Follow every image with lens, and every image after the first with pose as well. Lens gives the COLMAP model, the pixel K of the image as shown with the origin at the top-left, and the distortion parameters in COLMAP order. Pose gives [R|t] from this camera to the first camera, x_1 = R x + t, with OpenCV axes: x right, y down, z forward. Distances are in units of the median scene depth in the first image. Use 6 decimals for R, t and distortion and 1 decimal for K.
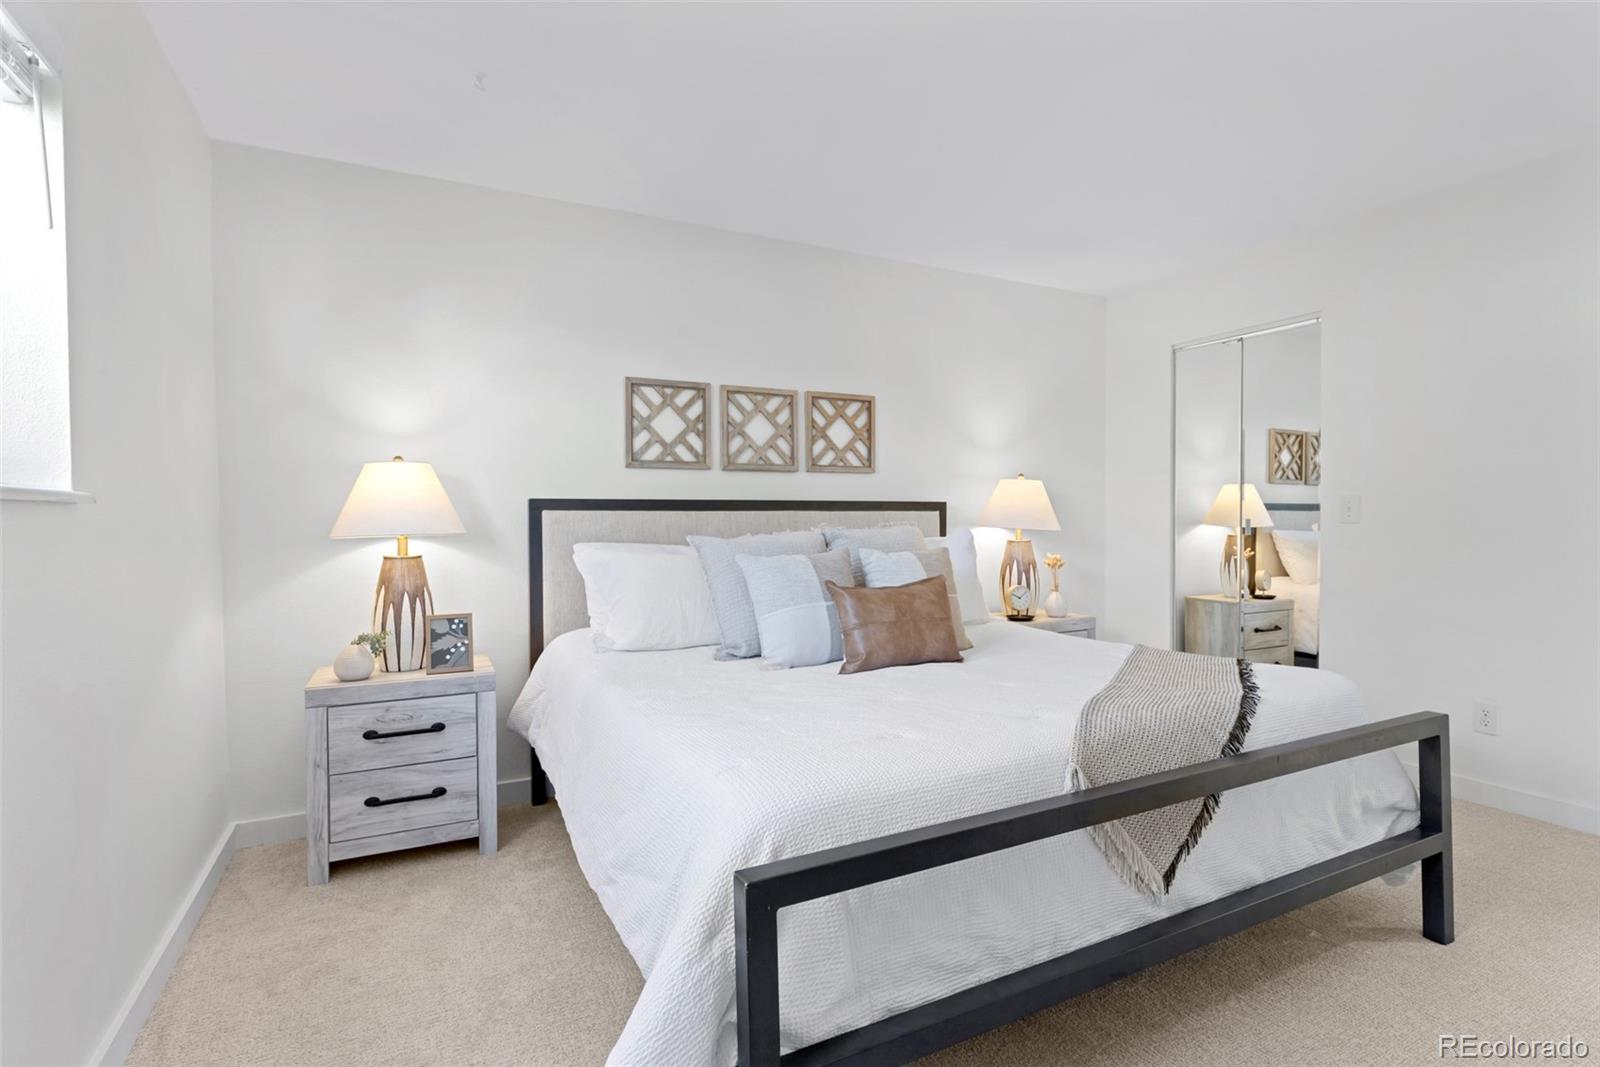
lens RADIAL K [[774.4, 0, 800.0], [0, 774.4, 533.5], [0, 0, 1]] dist [-0.001523, -0.000937]
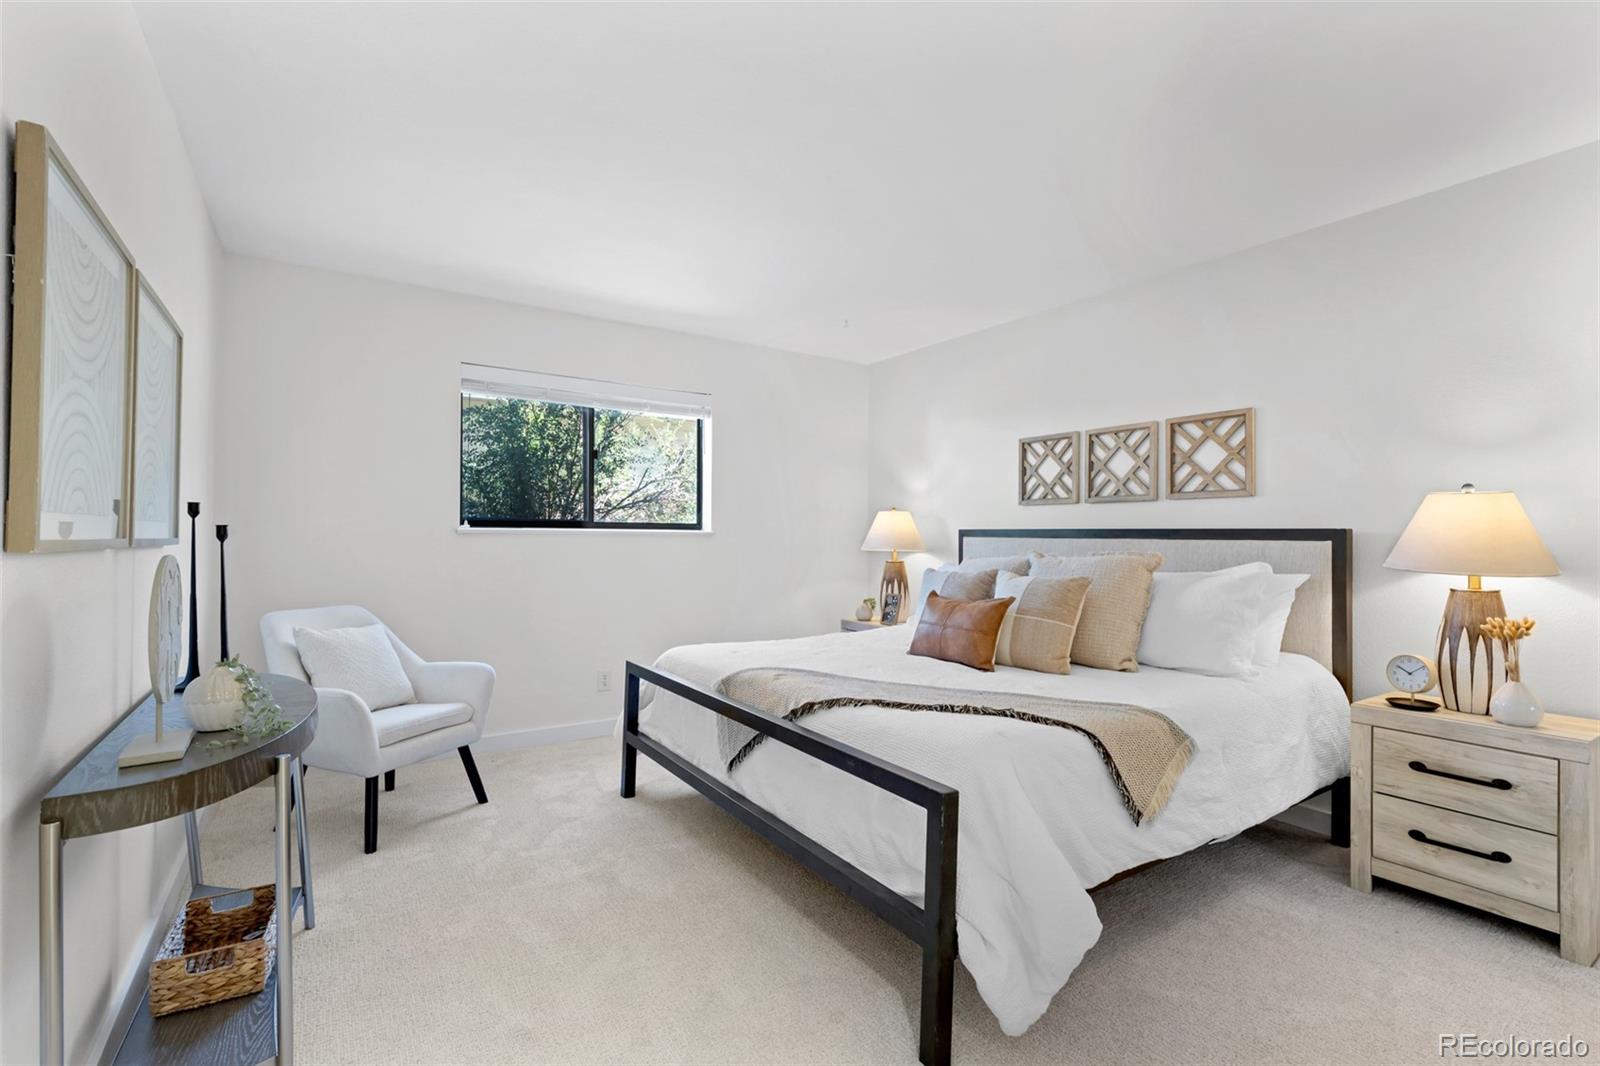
lens RADIAL K [[713.2, 0, 800.0], [0, 713.2, 533.0], [0, 0, 1]] dist [-0.051900, 0.000011]
pose [[0.110713, -0.003751, -0.993845, 0.825041], [-0.036072, 0.999319, -0.007790, -0.012032], [0.993198, 0.036712, 0.110502, 0.417332]]
